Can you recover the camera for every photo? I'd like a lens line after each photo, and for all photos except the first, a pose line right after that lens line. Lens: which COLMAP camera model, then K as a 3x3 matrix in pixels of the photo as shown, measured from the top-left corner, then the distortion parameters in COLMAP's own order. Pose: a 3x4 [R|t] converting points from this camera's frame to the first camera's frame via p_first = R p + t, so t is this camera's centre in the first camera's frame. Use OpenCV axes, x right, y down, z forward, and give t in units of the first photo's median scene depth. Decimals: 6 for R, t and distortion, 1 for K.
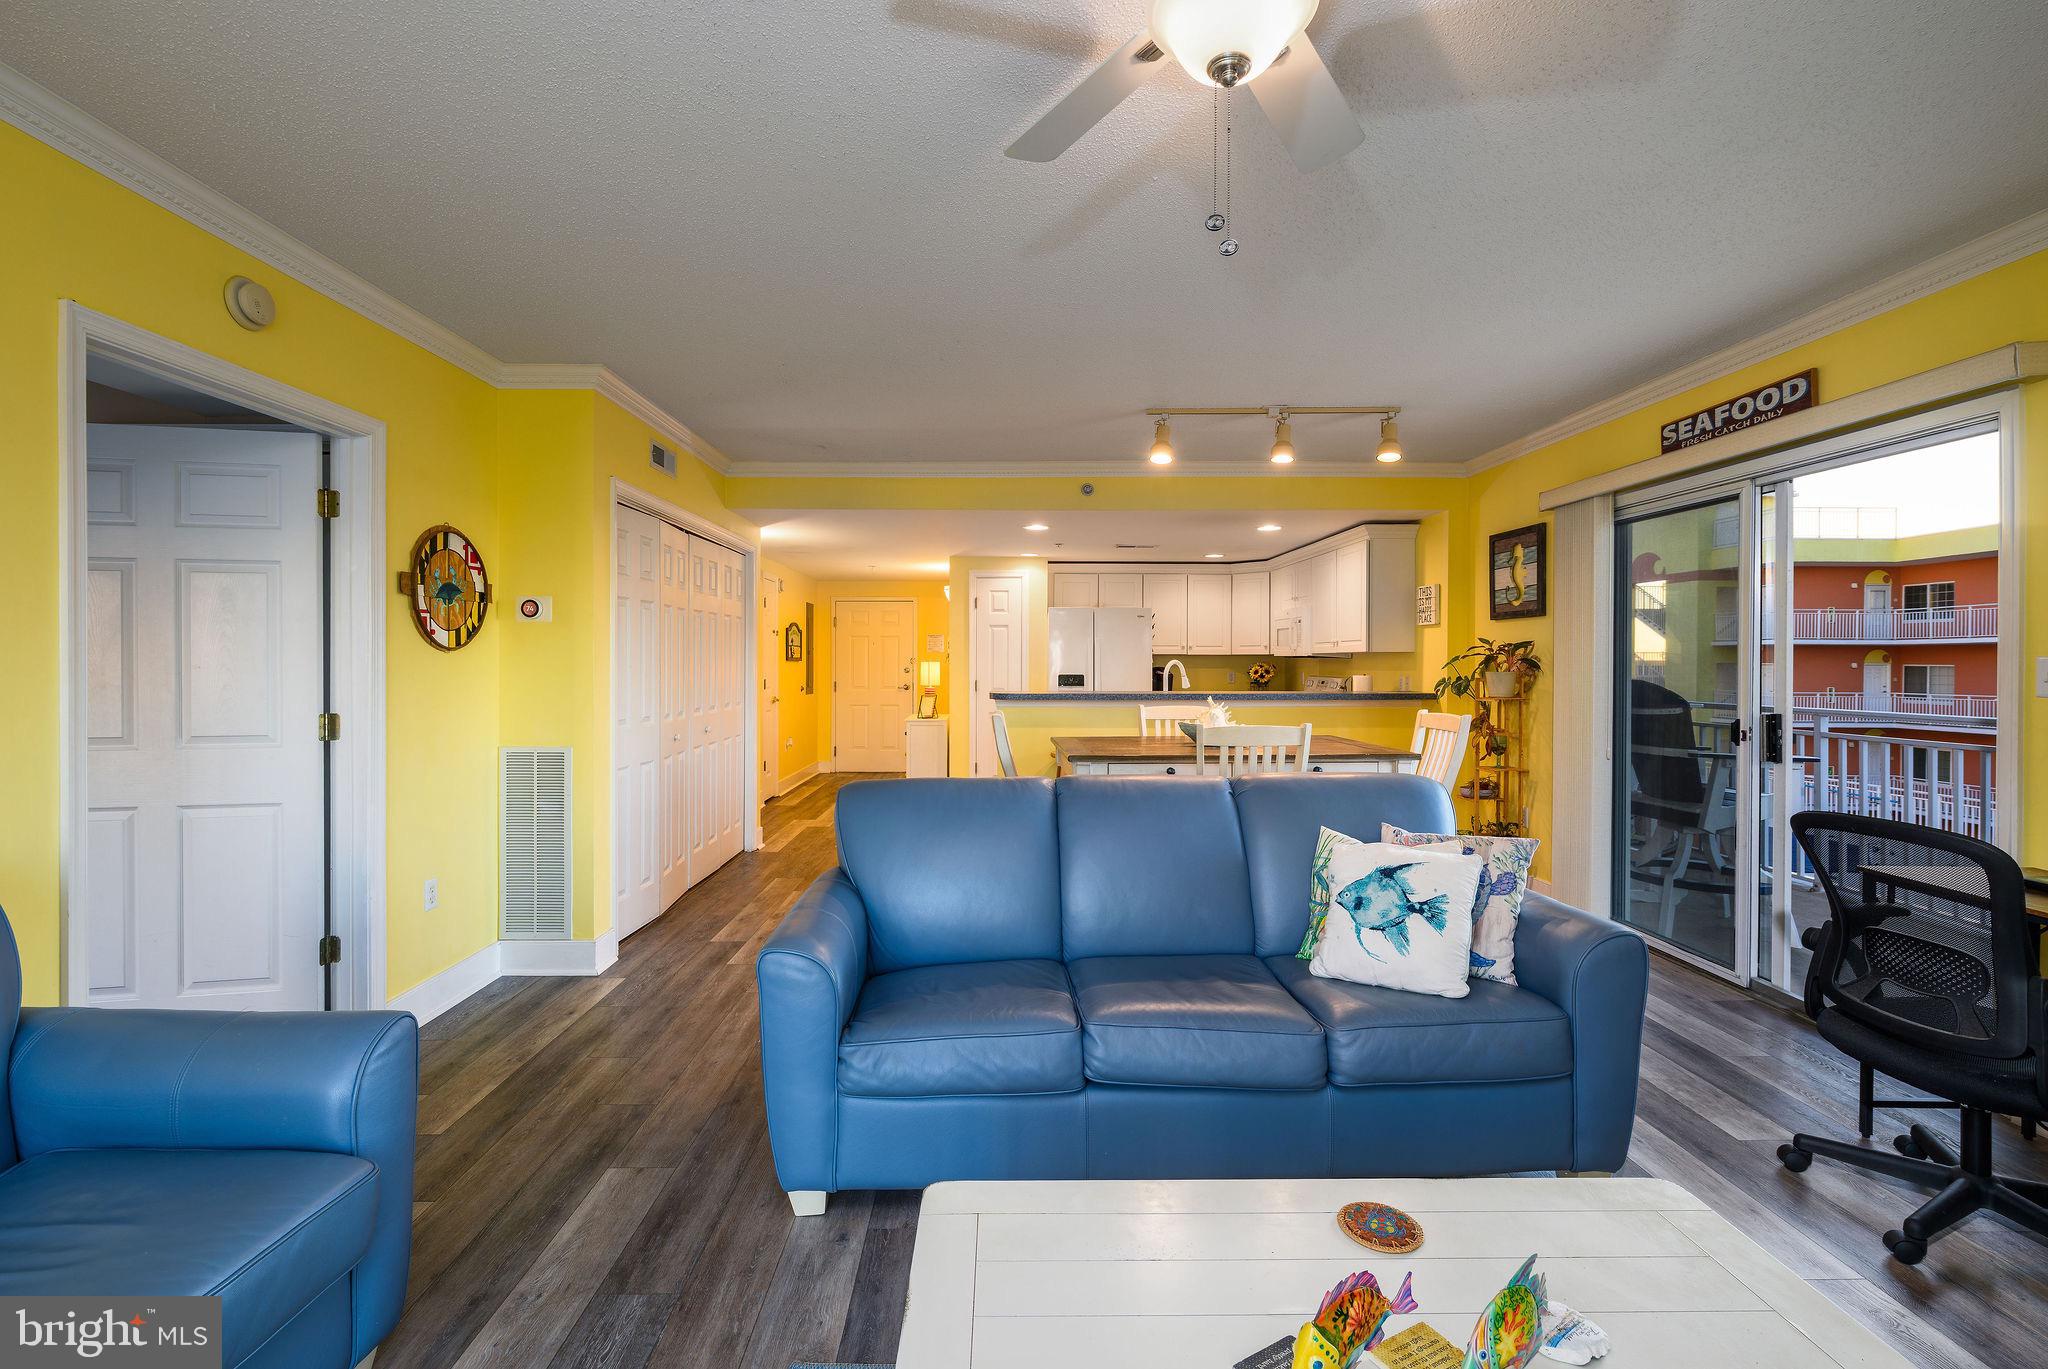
lens RADIAL K [[897.4, 0, 1014.7], [0, 897.4, 672.4], [0, 0, 1]] dist [0.002792, -0.000096]
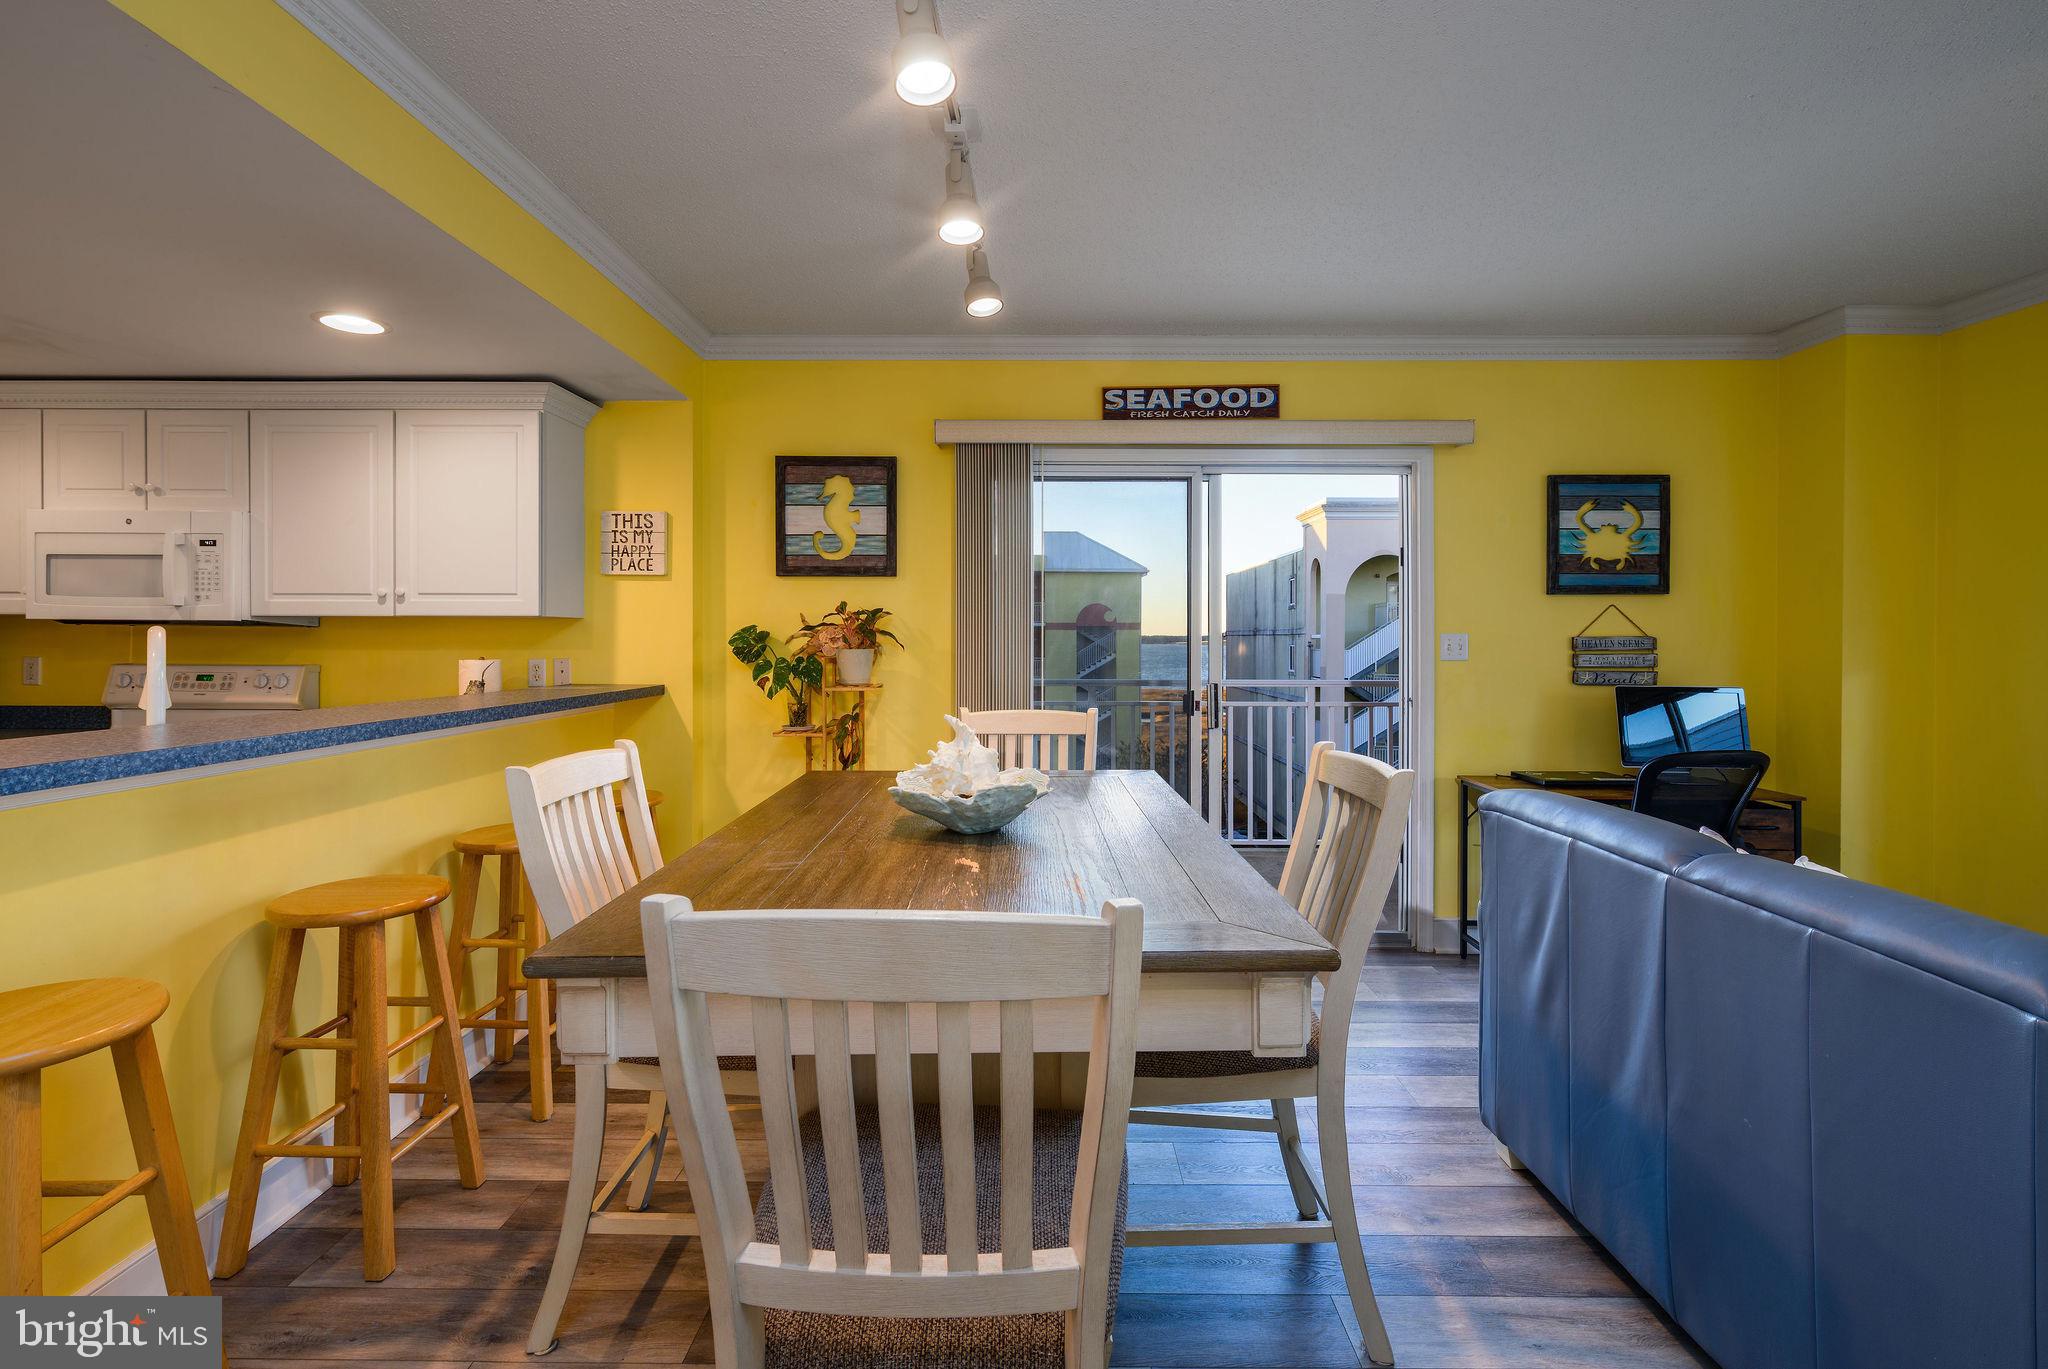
lens RADIAL K [[897.4, 0, 948.2], [0, 897.4, 642.6], [0, 0, 1]] dist [0.002792, -0.000096]
pose [[0.017855, -0.009393, 0.999796, -0.238203], [0.008524, 0.999921, 0.009241, -0.015394], [-0.999804, 0.008358, 0.017934, 1.173896]]
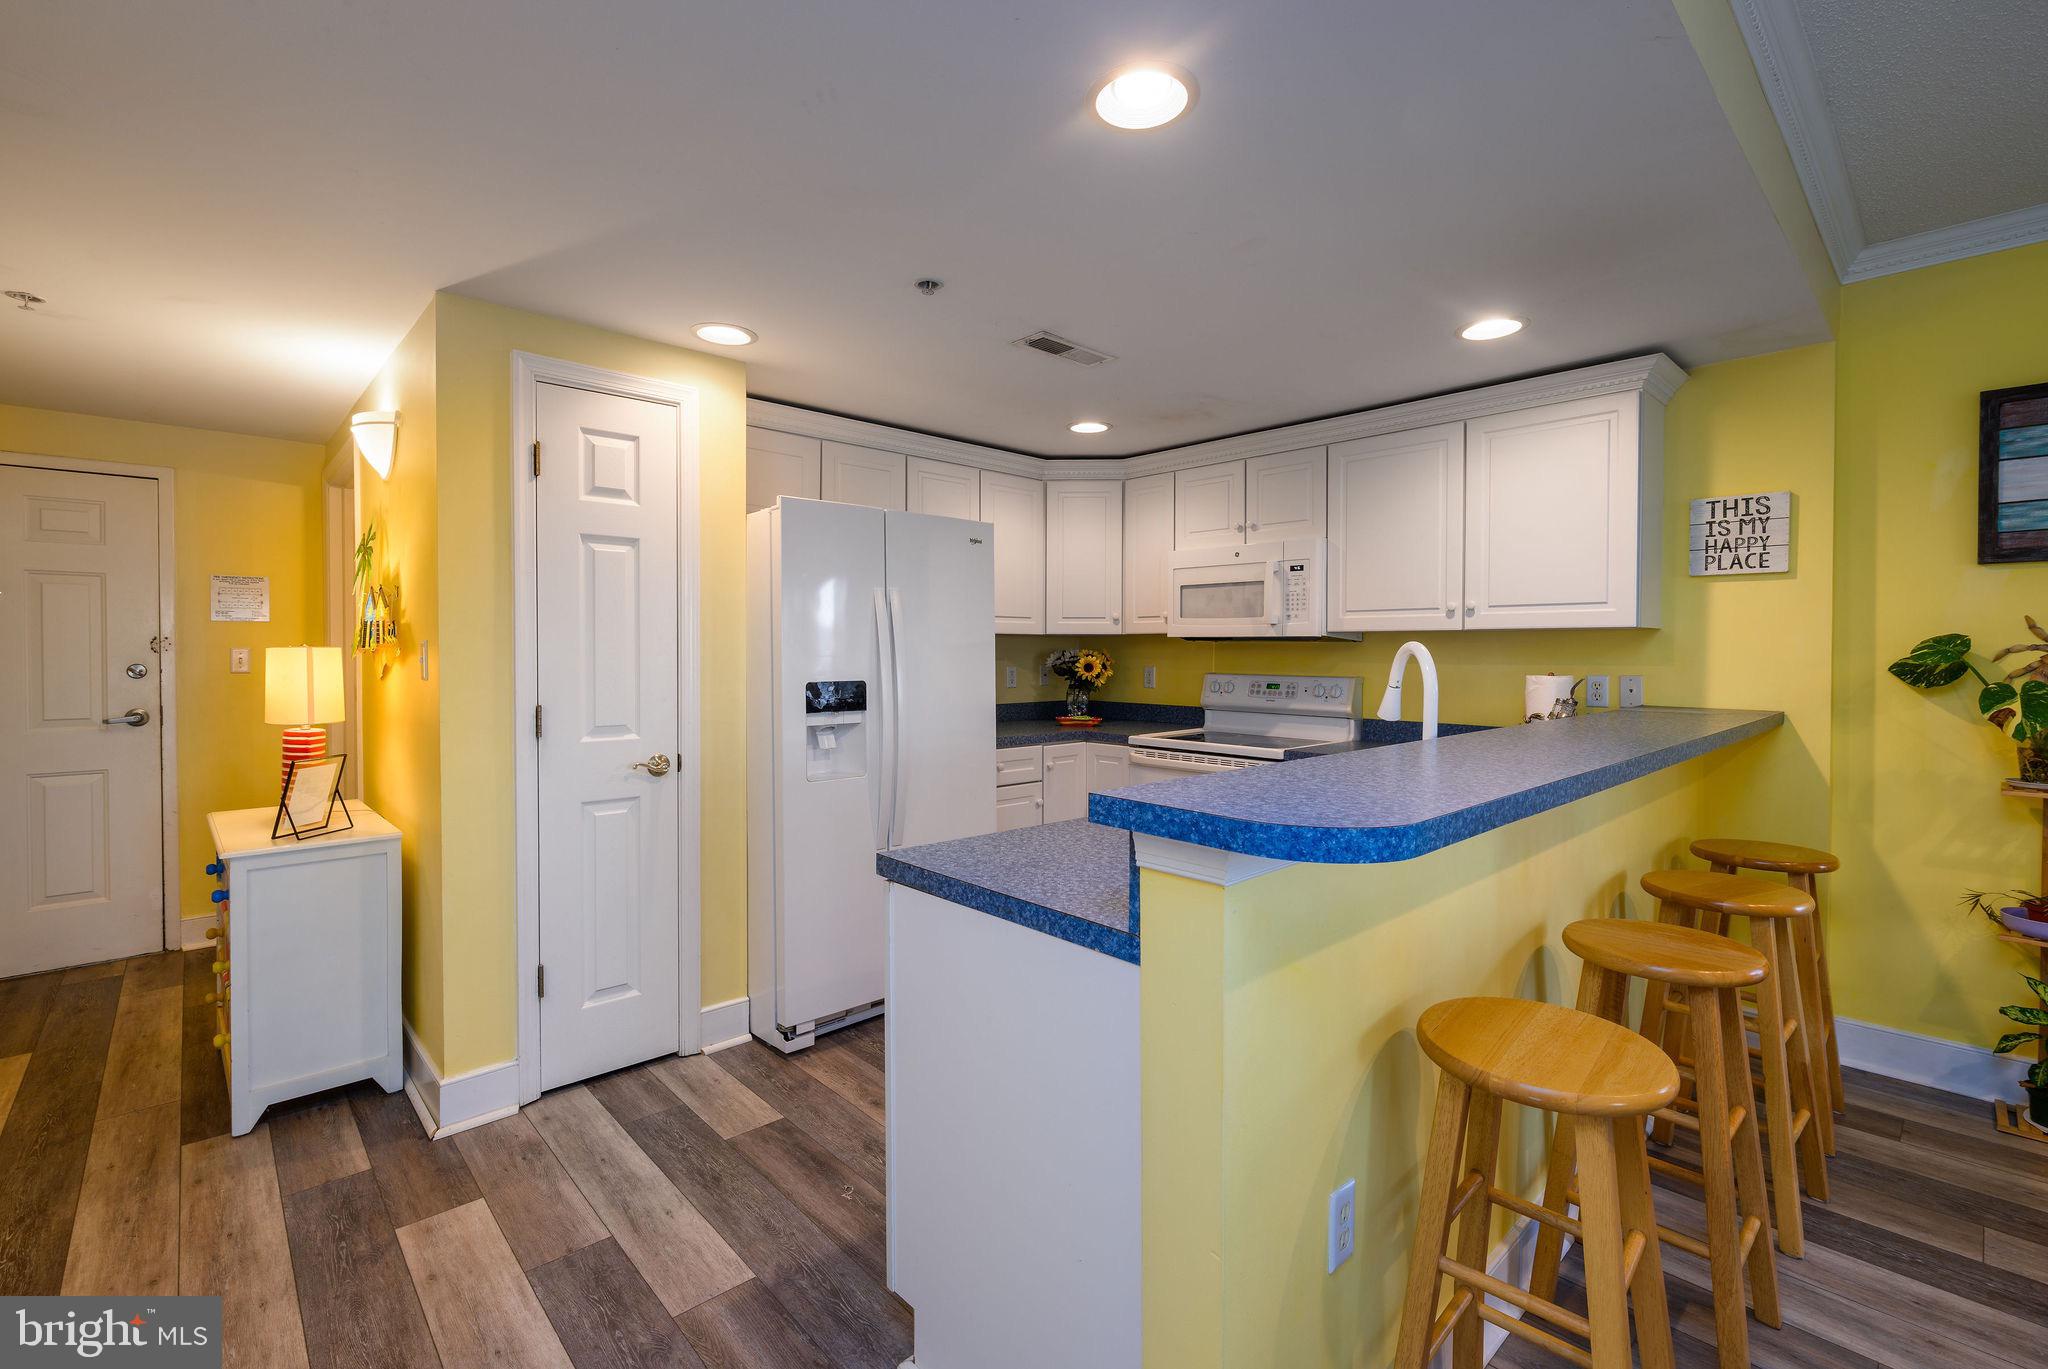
lens RADIAL K [[897.4, 0, 1012.6], [0, 897.4, 665.8], [0, 0, 1]] dist [0.002792, -0.000096]
pose [[0.745346, -0.014290, 0.666525, -0.269974], [0.007948, 0.999890, 0.012549, -0.017294], [-0.666631, -0.004056, 0.745377, 1.360057]]
